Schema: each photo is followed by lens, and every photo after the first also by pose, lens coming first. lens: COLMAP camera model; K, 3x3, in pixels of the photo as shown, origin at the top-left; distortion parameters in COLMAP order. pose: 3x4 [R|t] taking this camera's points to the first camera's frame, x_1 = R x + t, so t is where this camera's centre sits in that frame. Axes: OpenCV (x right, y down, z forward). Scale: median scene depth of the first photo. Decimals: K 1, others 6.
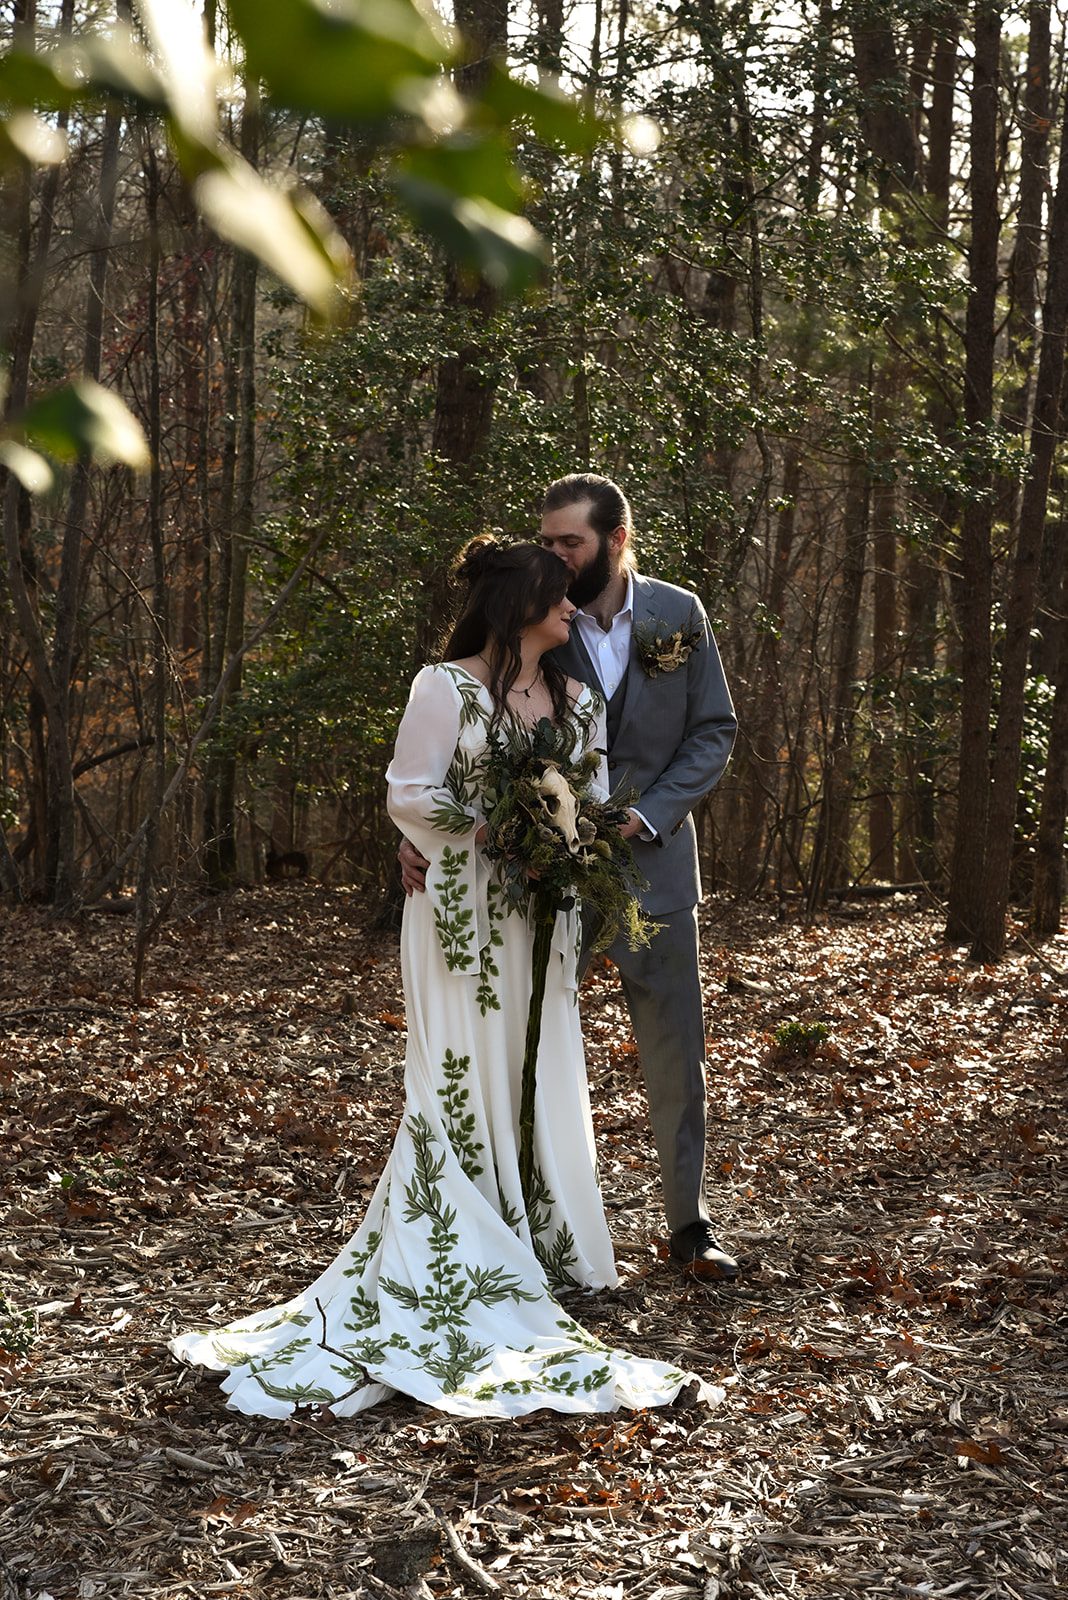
lens RADIAL K [[3165.5, 0, 532.7], [0, 3165.5, 808.1], [0, 0, 1]] dist [0.048997, 0.000000]
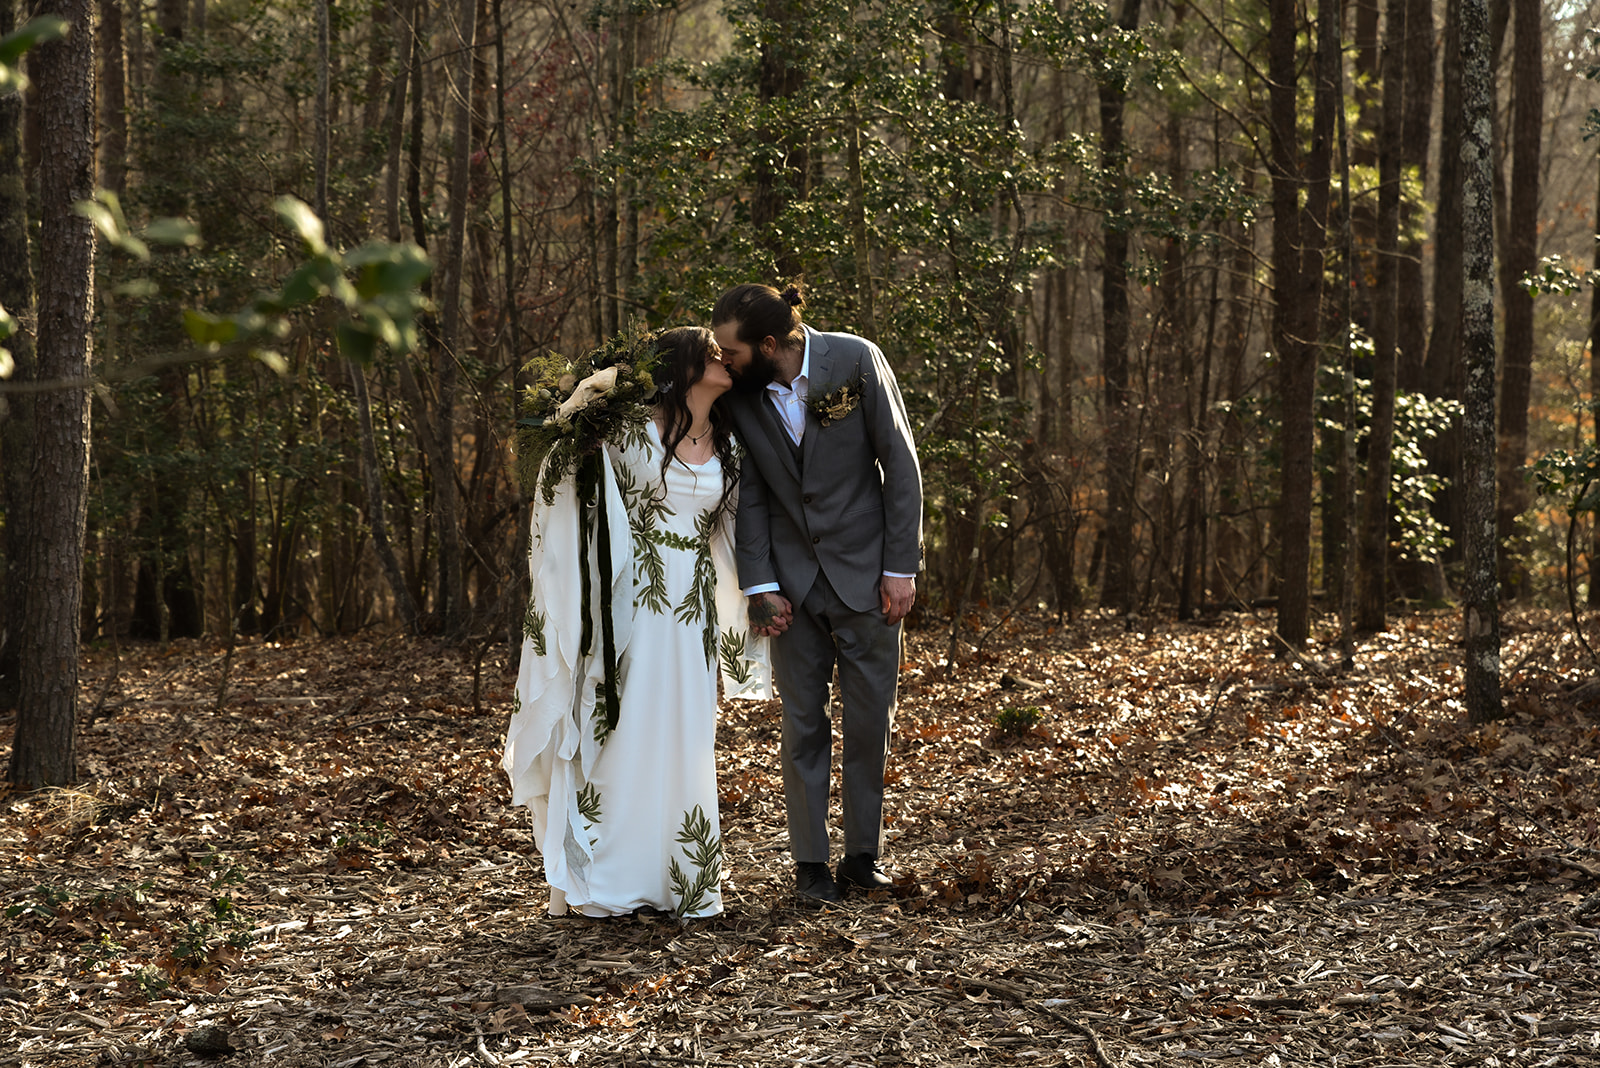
lens RADIAL K [[3150.7, 0, 802.1], [0, 3150.7, 532.5], [0, 0, 1]] dist [0.030400, 0.000000]
pose [[0.996223, -0.037778, -0.078186, 0.148346], [0.037611, 0.999286, -0.003612, 0.005979], [0.078267, 0.000658, 0.996932, -0.257846]]
